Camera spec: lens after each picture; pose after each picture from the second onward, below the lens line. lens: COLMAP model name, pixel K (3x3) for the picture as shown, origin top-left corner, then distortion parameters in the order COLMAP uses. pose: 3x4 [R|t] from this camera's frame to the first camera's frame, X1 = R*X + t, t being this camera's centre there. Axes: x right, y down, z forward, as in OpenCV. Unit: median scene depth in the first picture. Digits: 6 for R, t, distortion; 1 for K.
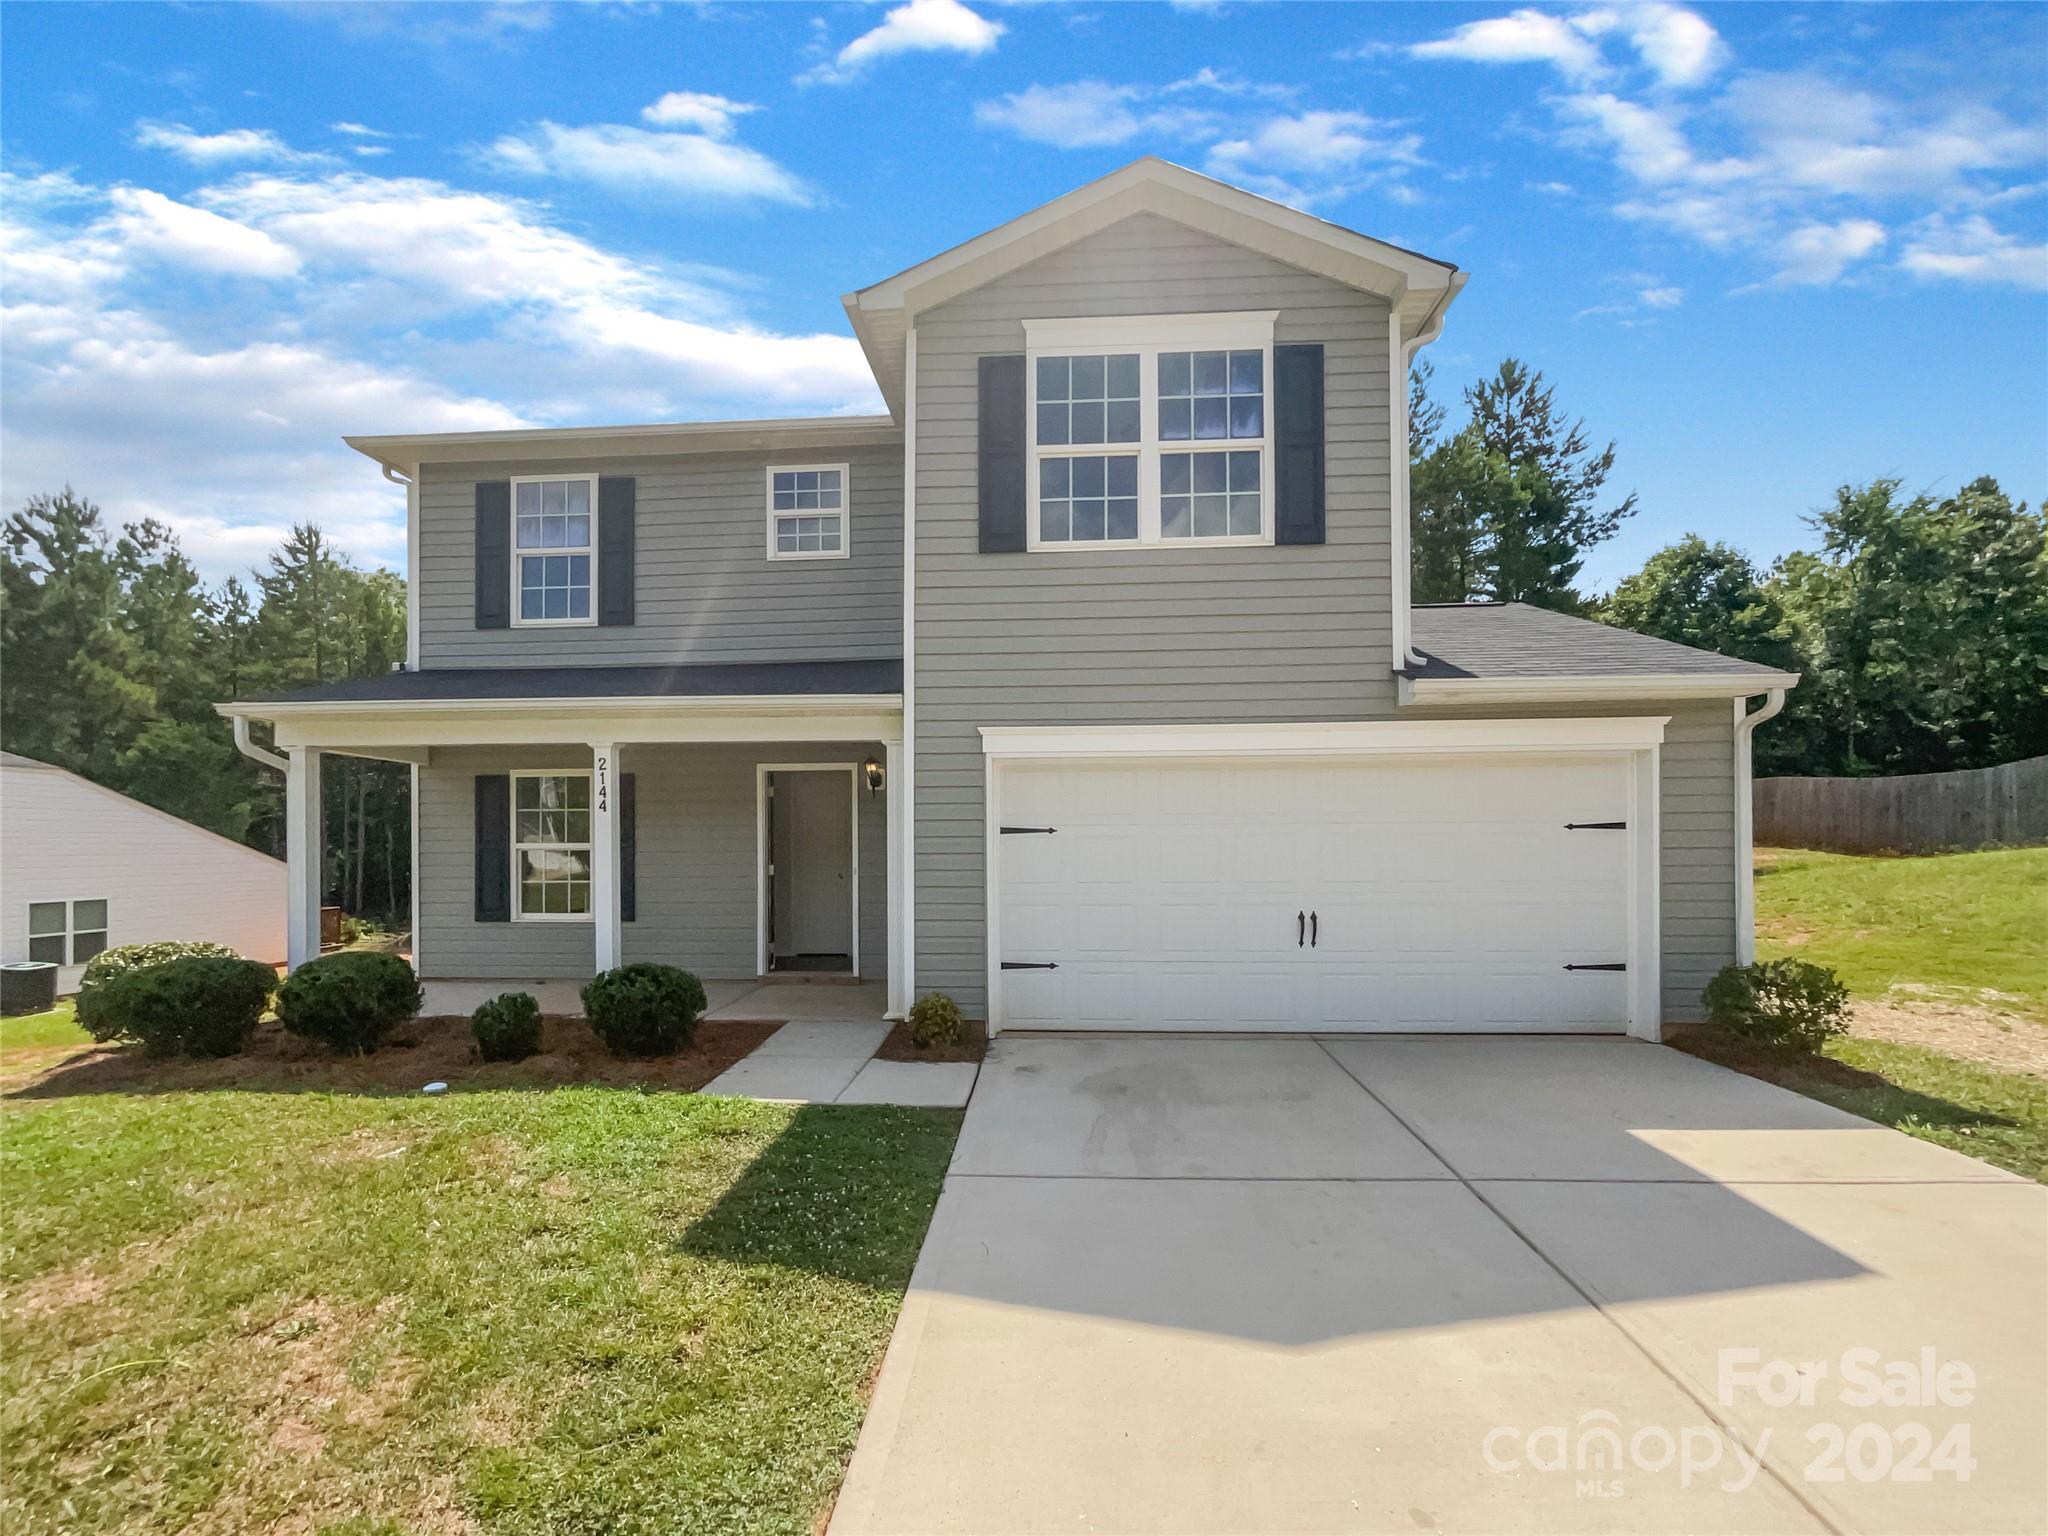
lens RADIAL K [[836.6, 0, 1008.0], [0, 836.6, 777.7], [0, 0, 1]] dist [0.002914, 0.004475]
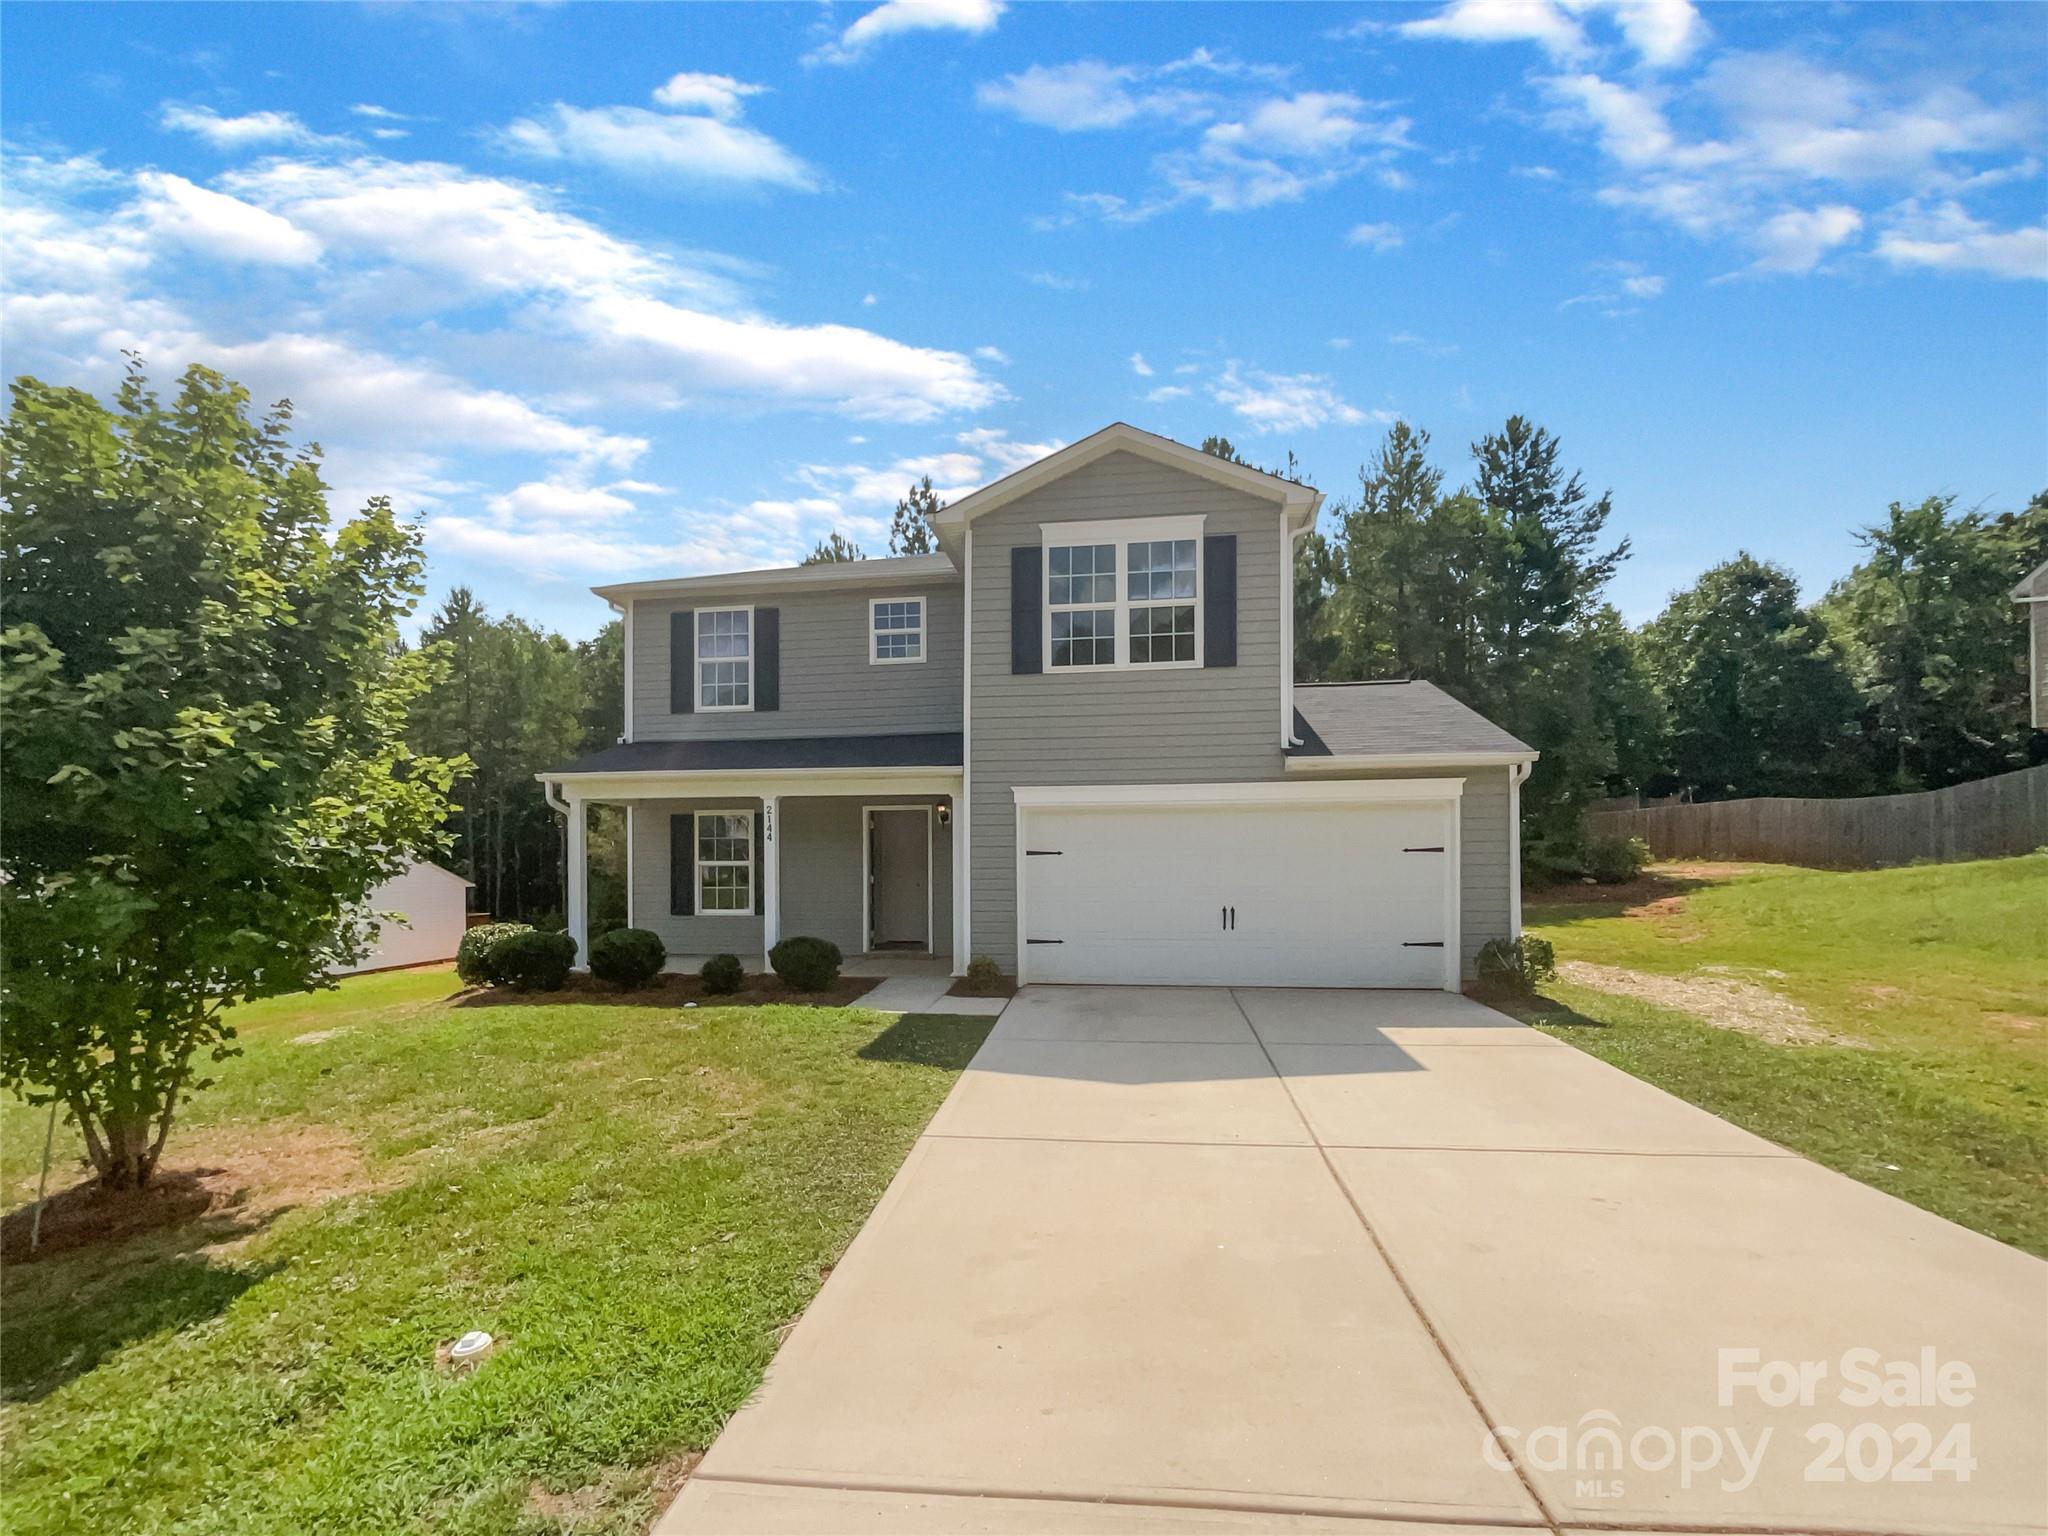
lens RADIAL K [[836.6, 0, 1036.0], [0, 836.6, 762.1], [0, 0, 1]] dist [0.002914, 0.004475]
pose [[0.999219, -0.004831, -0.039223, 0.068792], [0.003424, 0.999351, -0.035859, -0.048086], [0.039370, 0.035696, 0.998587, -0.530303]]
